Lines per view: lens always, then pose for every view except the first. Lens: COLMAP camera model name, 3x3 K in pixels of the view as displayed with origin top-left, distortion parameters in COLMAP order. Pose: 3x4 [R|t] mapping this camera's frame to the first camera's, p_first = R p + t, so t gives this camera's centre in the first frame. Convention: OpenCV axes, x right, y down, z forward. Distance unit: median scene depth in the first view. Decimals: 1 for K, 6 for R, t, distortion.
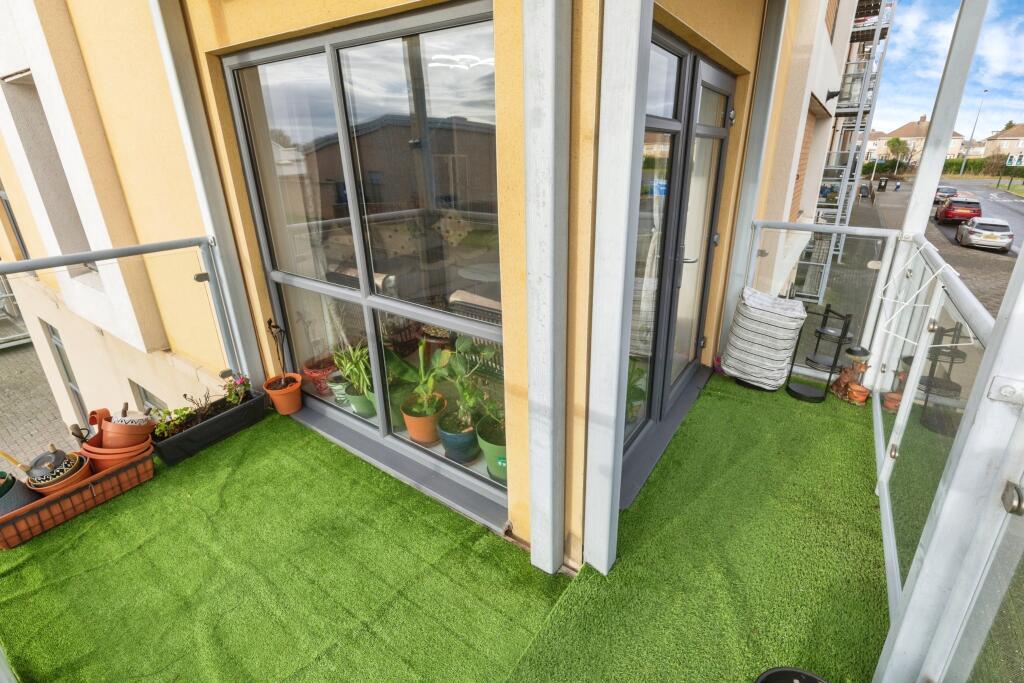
lens RADIAL K [[455.8, 0, 525.0], [0, 455.8, 335.7], [0, 0, 1]] dist [0.001768, 0.000686]
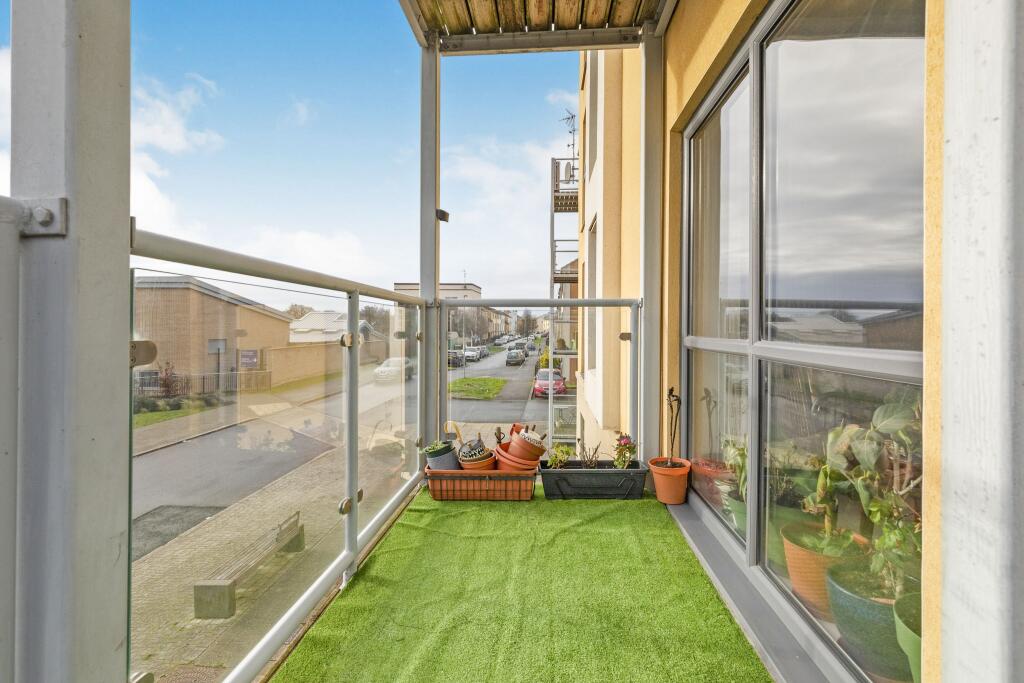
lens RADIAL K [[480.0, 0, 512.0], [0, 480.0, 341.5], [0, 0, 1]] dist [0.000336, 0.000336]
pose [[0.498923, 0.027730, -0.866203, 0.124253], [-0.324778, 0.932633, -0.157212, 0.154943], [0.803489, 0.359760, 0.474318, 0.301564]]
